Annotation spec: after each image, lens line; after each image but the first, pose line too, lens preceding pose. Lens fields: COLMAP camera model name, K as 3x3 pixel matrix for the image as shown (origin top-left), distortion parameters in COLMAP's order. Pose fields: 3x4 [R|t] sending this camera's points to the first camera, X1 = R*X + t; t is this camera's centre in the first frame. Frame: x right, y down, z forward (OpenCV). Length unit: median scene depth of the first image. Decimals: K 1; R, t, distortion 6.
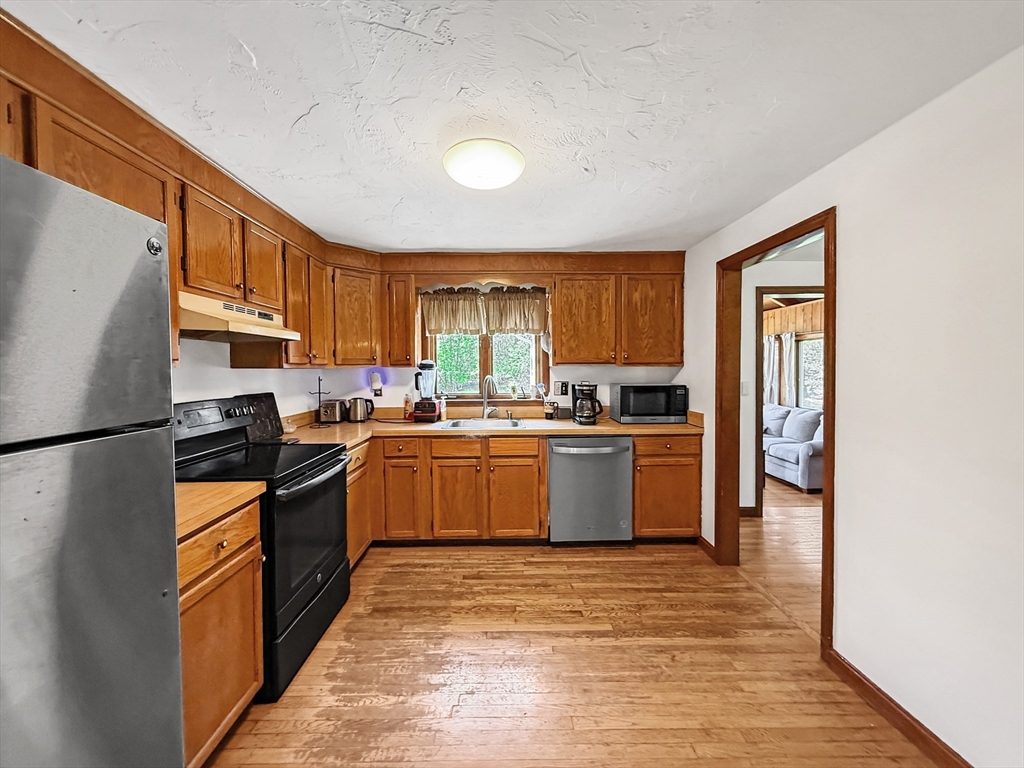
lens RADIAL K [[415.1, 0, 512.0], [0, 415.1, 384.0], [0, 0, 1]] dist [0.000456, -0.000043]
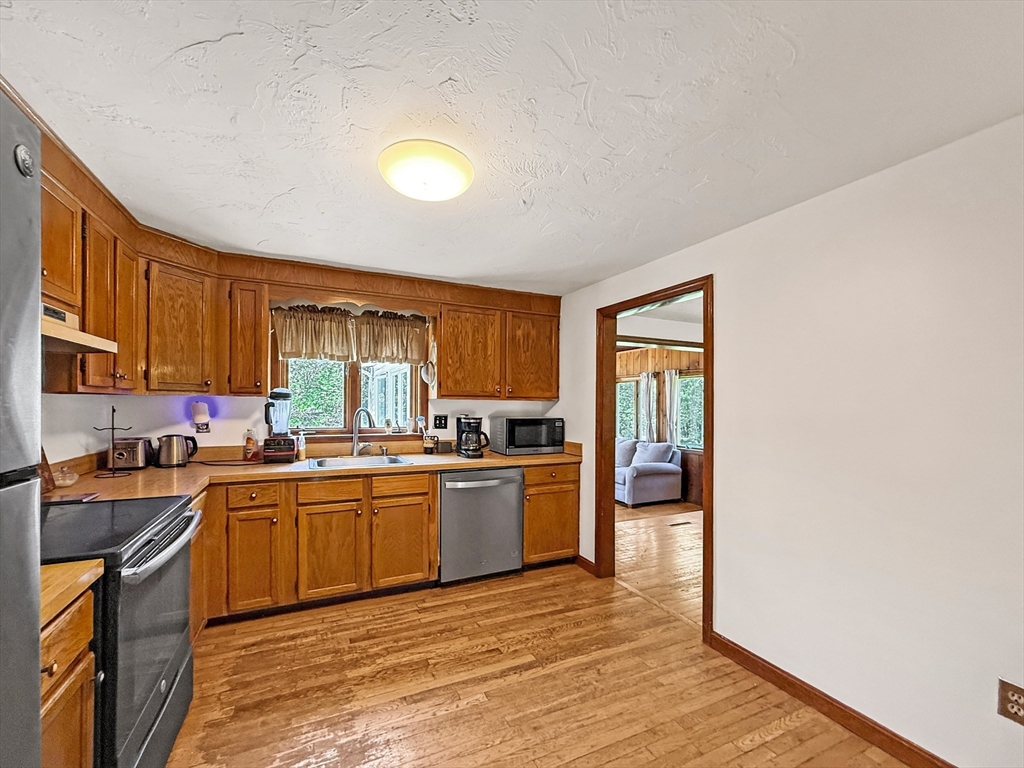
lens RADIAL K [[410.4, 0, 504.1], [0, 410.4, 410.1], [0, 0, 1]] dist [0.001081, 0.000061]
pose [[0.909677, 0.009788, 0.415201, -0.172434], [-0.000020, 0.999723, -0.023524, 0.007350], [-0.415317, 0.021391, 0.909425, 0.078649]]
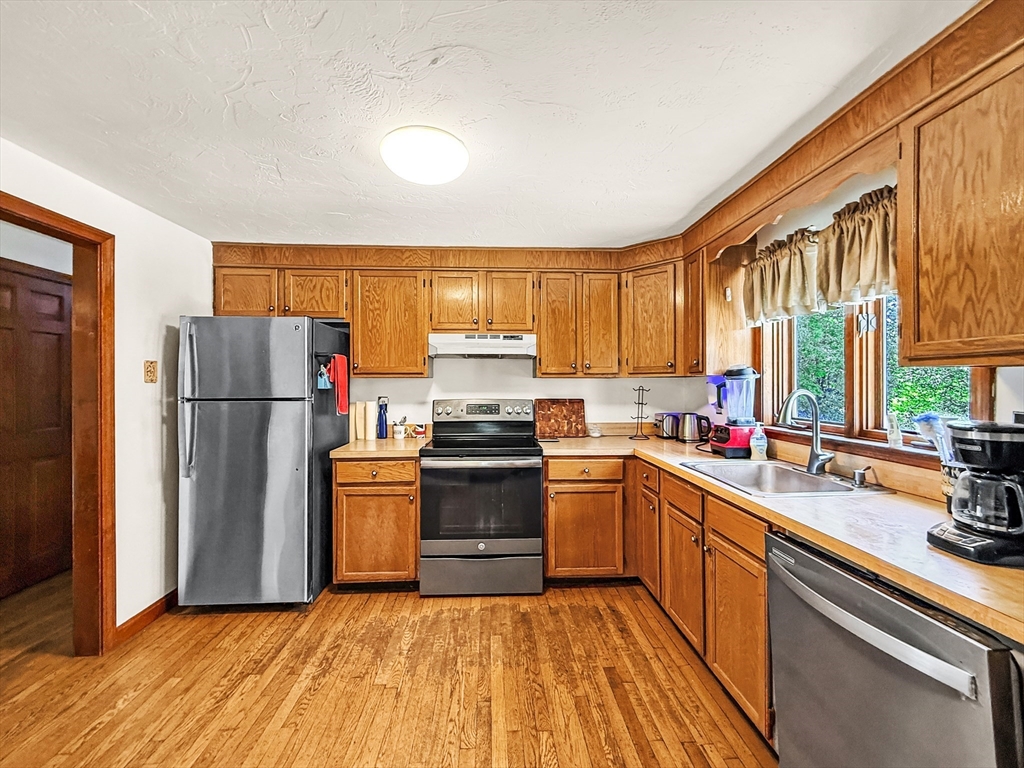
lens RADIAL K [[370.7, 0, 440.2], [0, 370.7, 384.9], [0, 0, 1]] dist [-0.000995, 0.000015]
pose [[0.012137, 0.012314, -0.999851, 0.475521], [-0.036650, 0.999258, 0.011862, -0.016831], [0.999254, 0.036500, 0.012580, 0.635338]]
